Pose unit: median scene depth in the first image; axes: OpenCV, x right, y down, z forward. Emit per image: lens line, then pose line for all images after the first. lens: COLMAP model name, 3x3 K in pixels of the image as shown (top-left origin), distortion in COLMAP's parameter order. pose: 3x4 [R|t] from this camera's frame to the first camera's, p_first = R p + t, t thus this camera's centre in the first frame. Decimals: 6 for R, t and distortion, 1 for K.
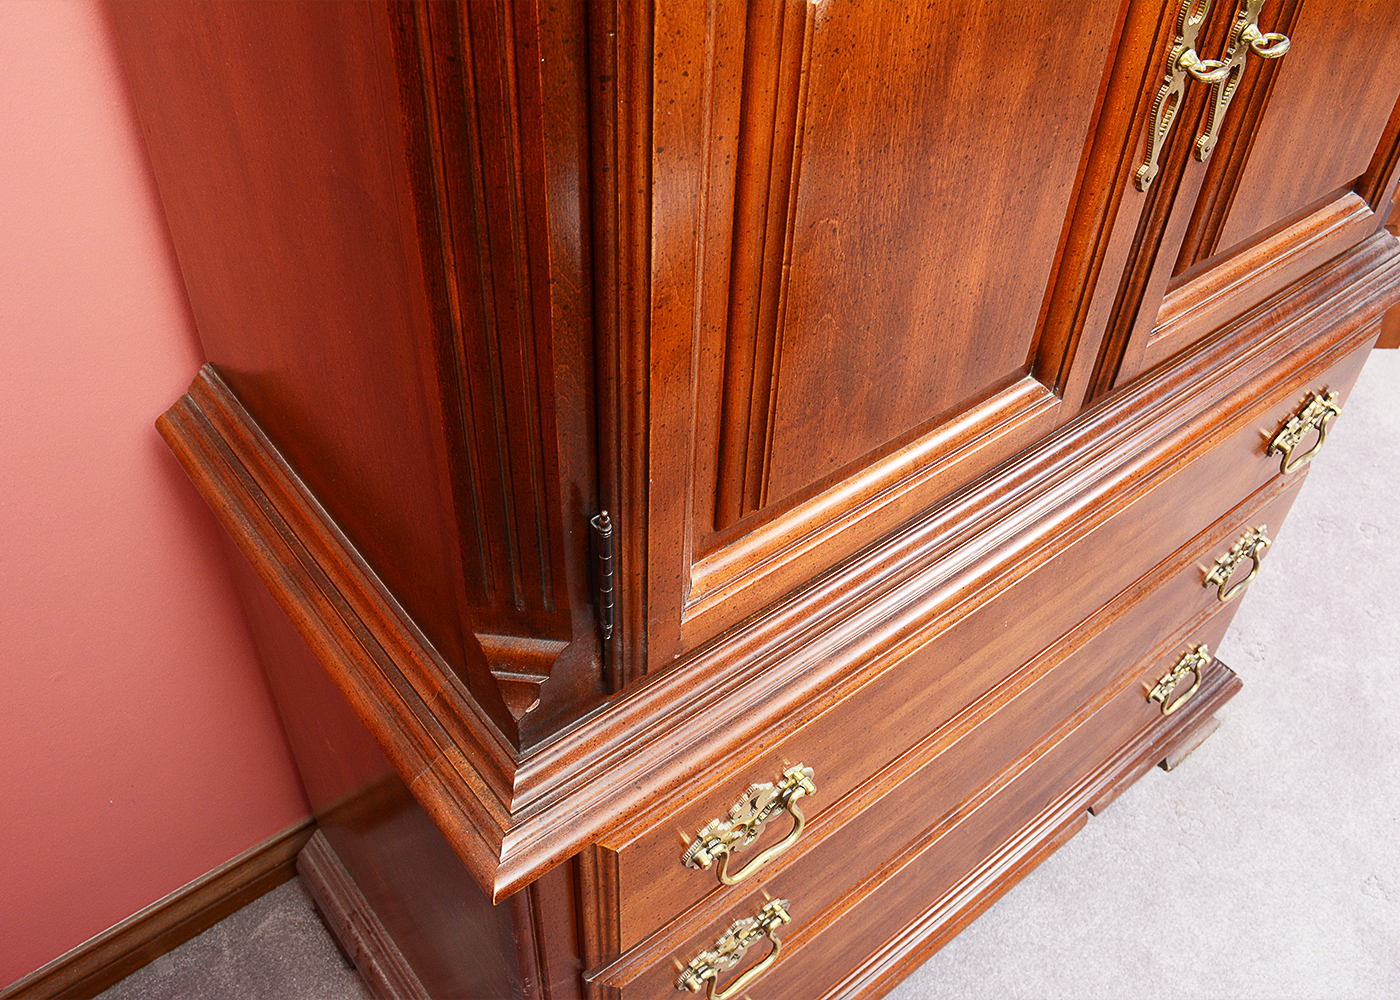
lens RADIAL K [[1238.1, 0, 700.0], [0, 1238.1, 500.0], [0, 0, 1]] dist [-0.075707, -0.001178]
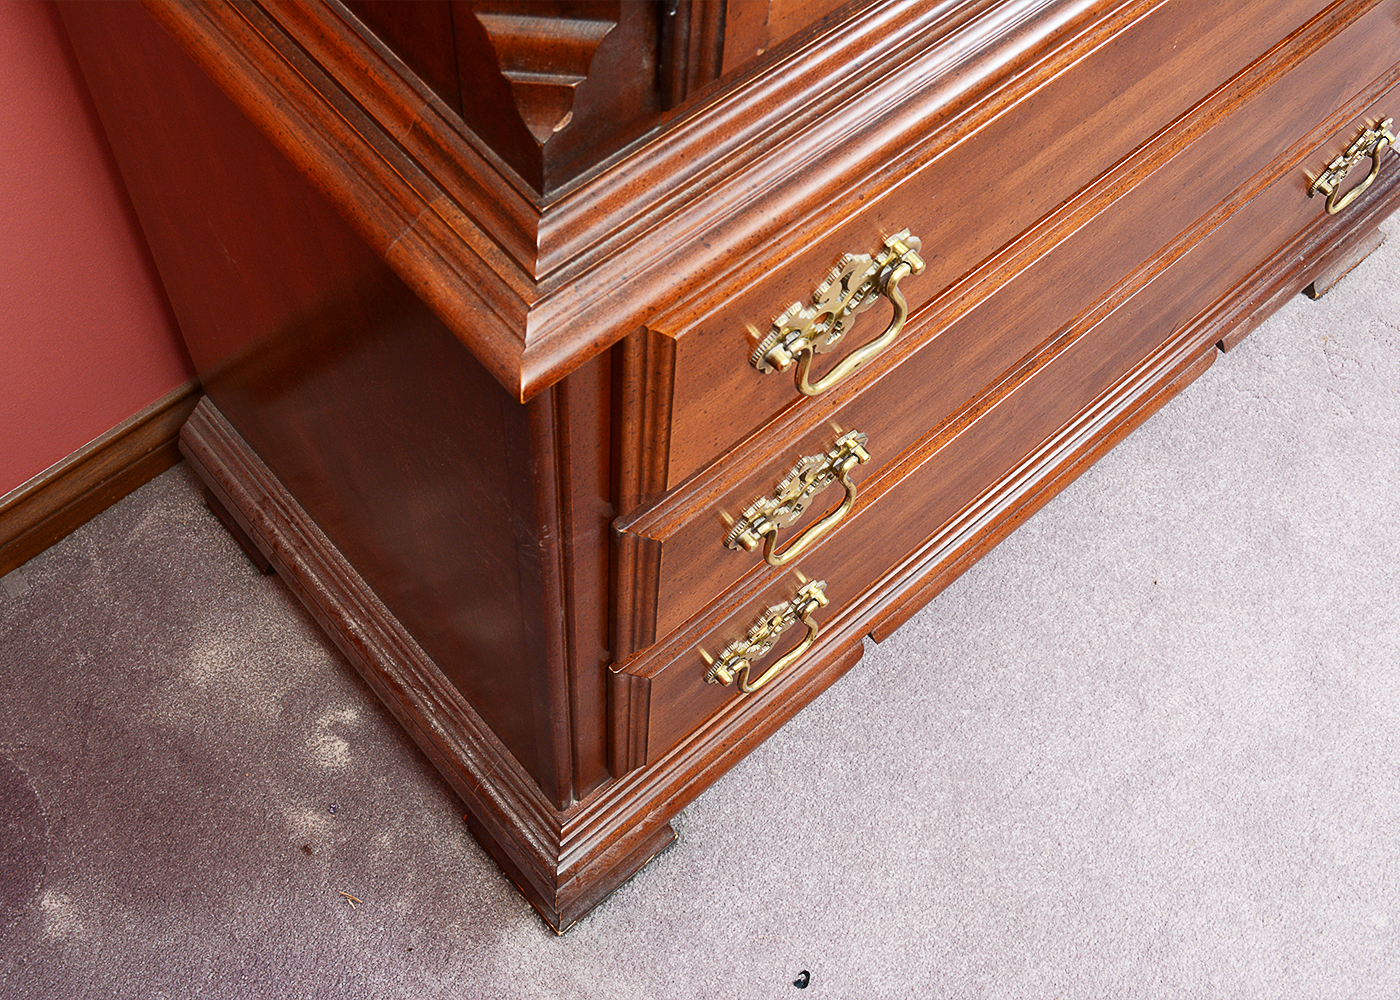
lens RADIAL K [[1614.7, 0, 700.0], [0, 1614.7, 500.0], [0, 0, 1]] dist [-0.059115, 0.024610]
pose [[0.998765, -0.033646, 0.036556, -0.069816], [0.021670, 0.957128, 0.288853, 0.078047], [-0.044708, -0.287704, 0.956675, 0.043751]]
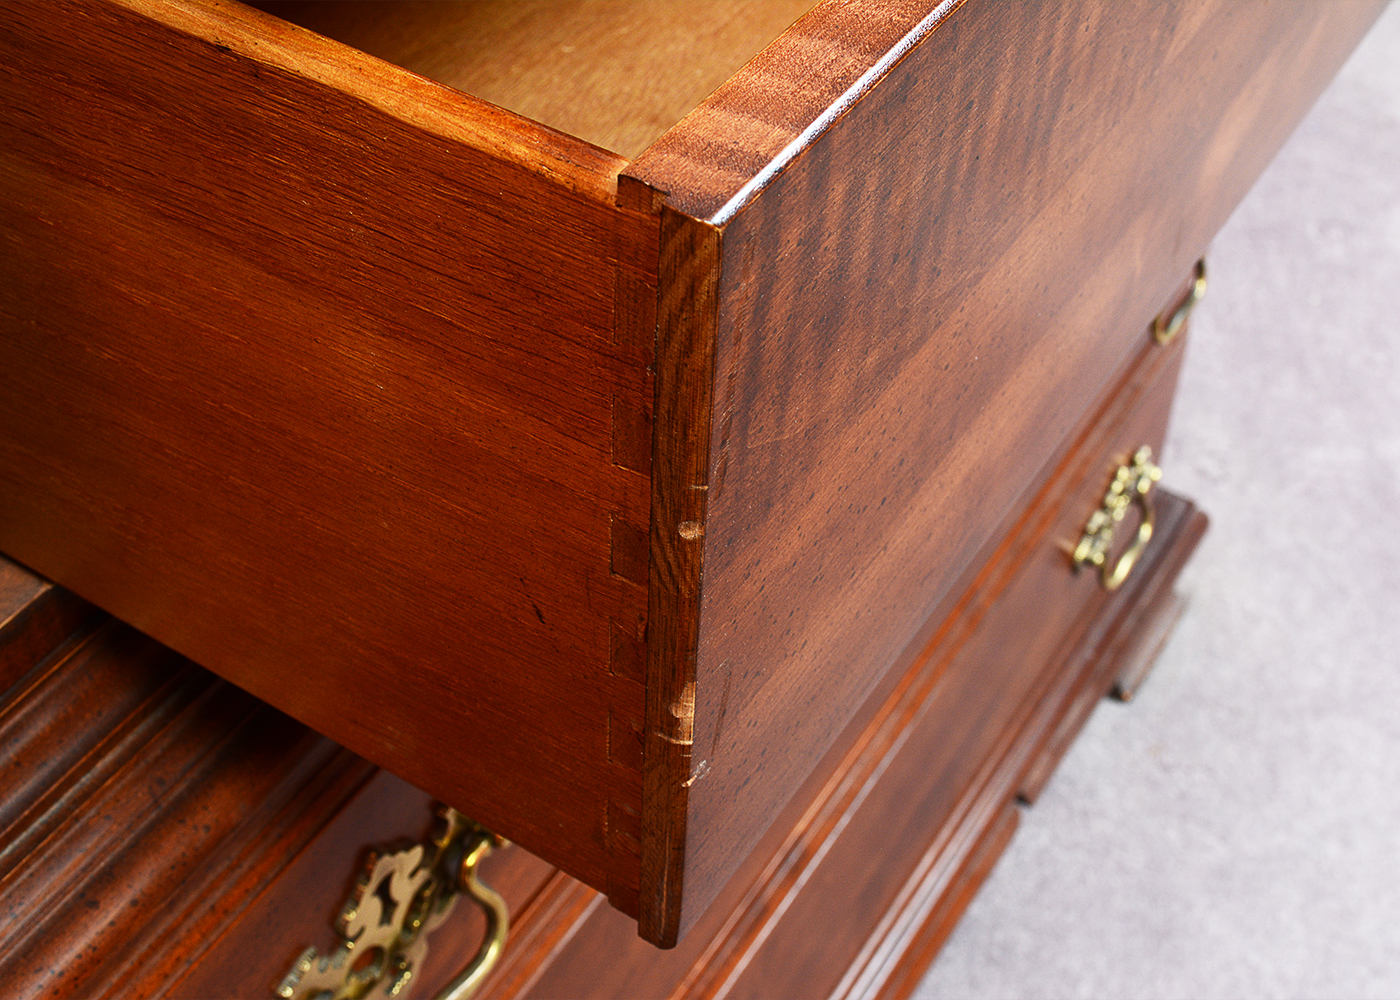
lens RADIAL K [[2036.7, 0, 700.0], [0, 2036.7, 500.0], [0, 0, 1]] dist [-0.017326, -0.070218]
pose [[0.943840, -0.239369, 0.227748, 0.015080], [0.239069, 0.970560, 0.029330, 0.099591], [-0.228063, 0.026765, 0.973278, 0.229214]]
